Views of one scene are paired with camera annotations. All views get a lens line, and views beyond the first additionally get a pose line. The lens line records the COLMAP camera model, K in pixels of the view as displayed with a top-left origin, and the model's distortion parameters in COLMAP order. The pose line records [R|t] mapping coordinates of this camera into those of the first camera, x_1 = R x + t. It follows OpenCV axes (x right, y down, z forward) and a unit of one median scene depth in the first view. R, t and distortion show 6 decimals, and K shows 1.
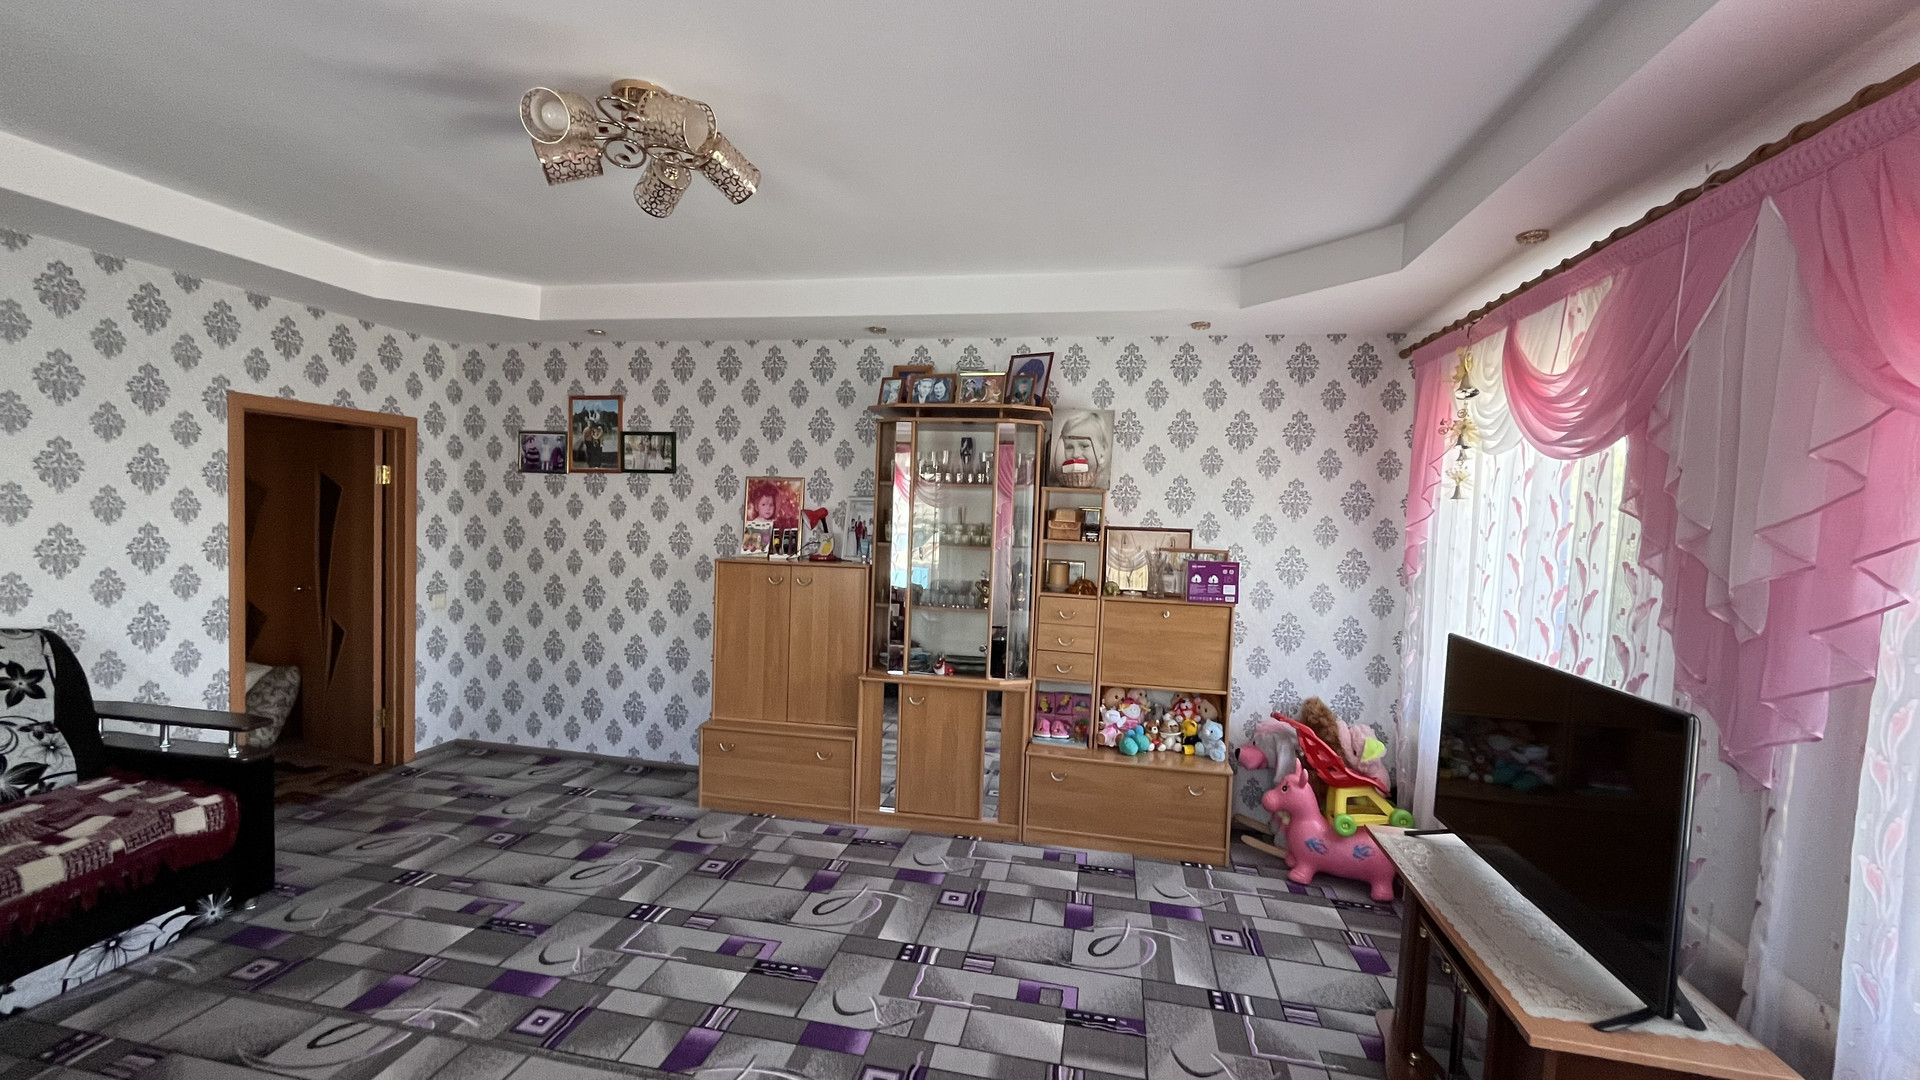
lens RADIAL K [[790.5, 0, 956.1], [0, 790.5, 547.7], [0, 0, 1]] dist [0.002174, -0.000942]
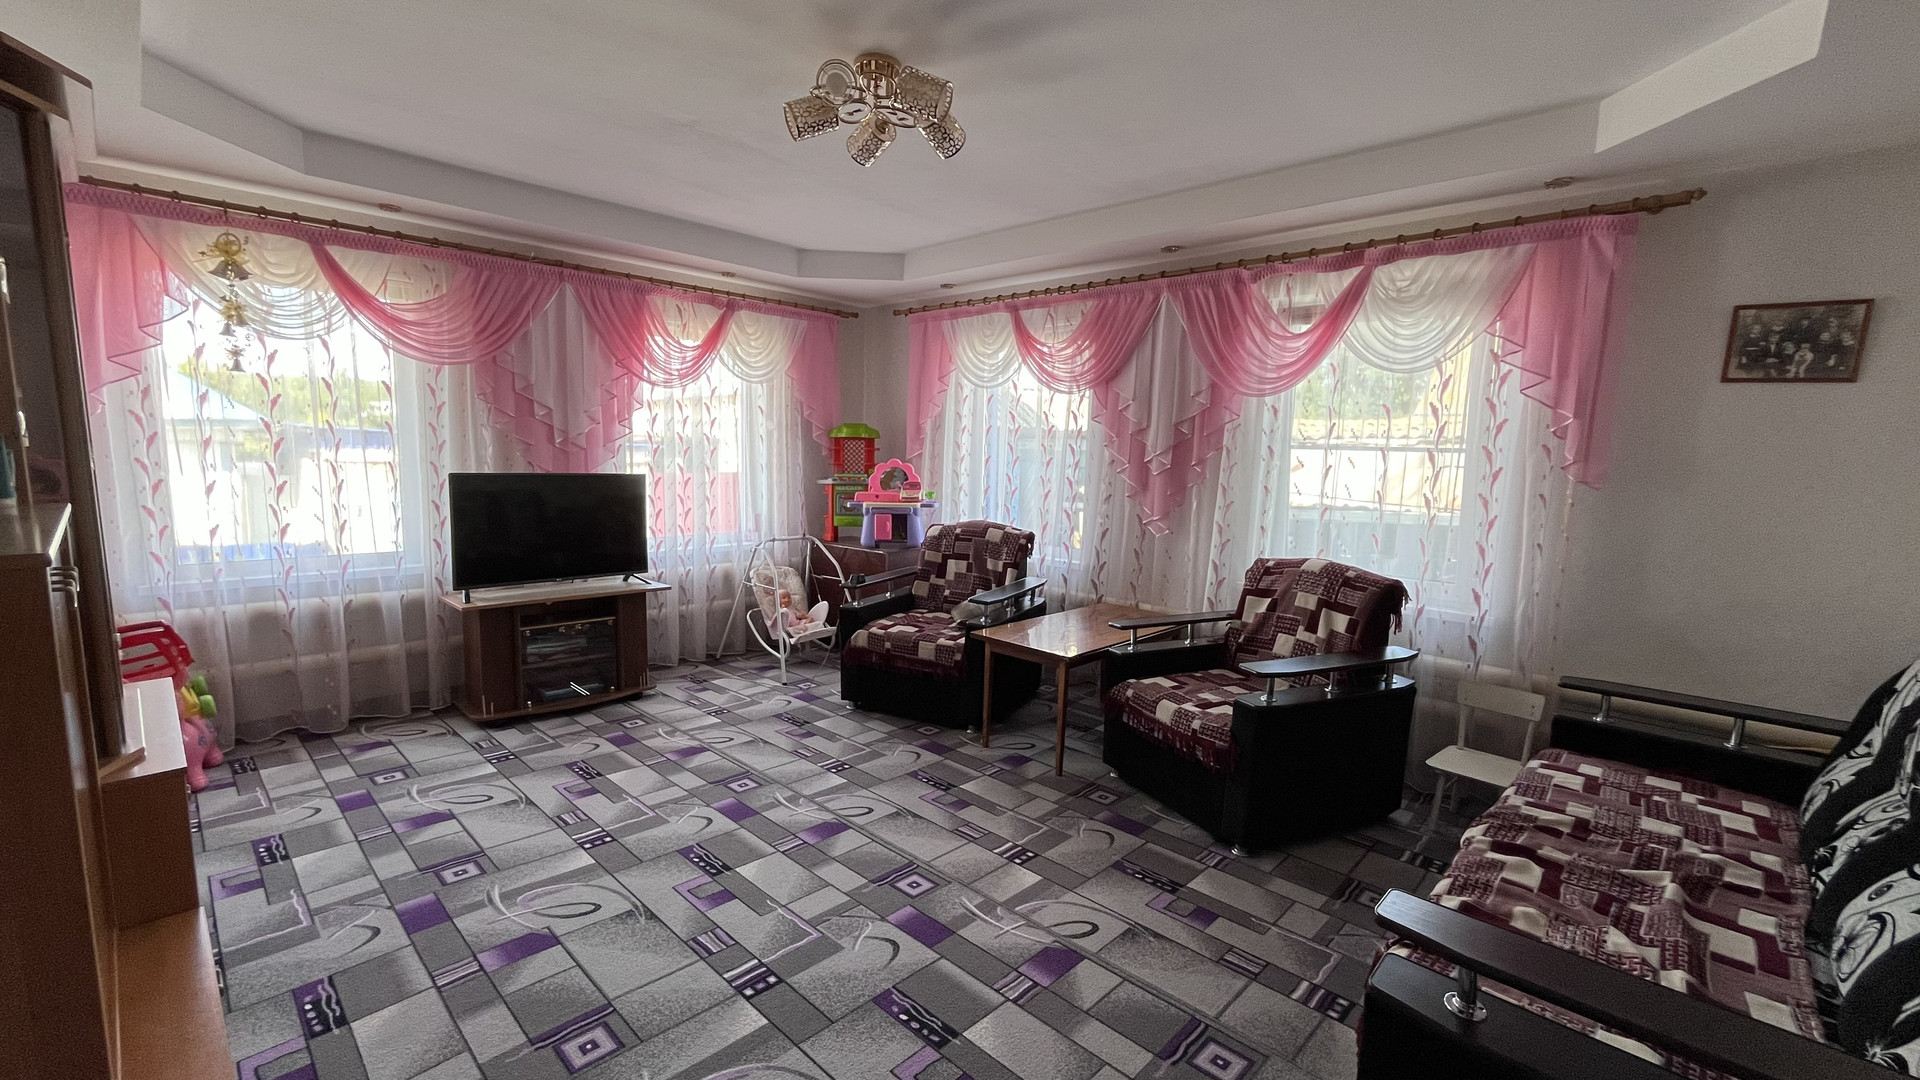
lens RADIAL K [[790.5, 0, 954.2], [0, 790.5, 538.2], [0, 0, 1]] dist [0.002174, -0.000942]
pose [[-0.840455, -0.113092, 0.529949, -0.986420], [-0.028293, 0.985804, 0.165501, -0.051628], [-0.541143, 0.124102, -0.831723, 1.636736]]
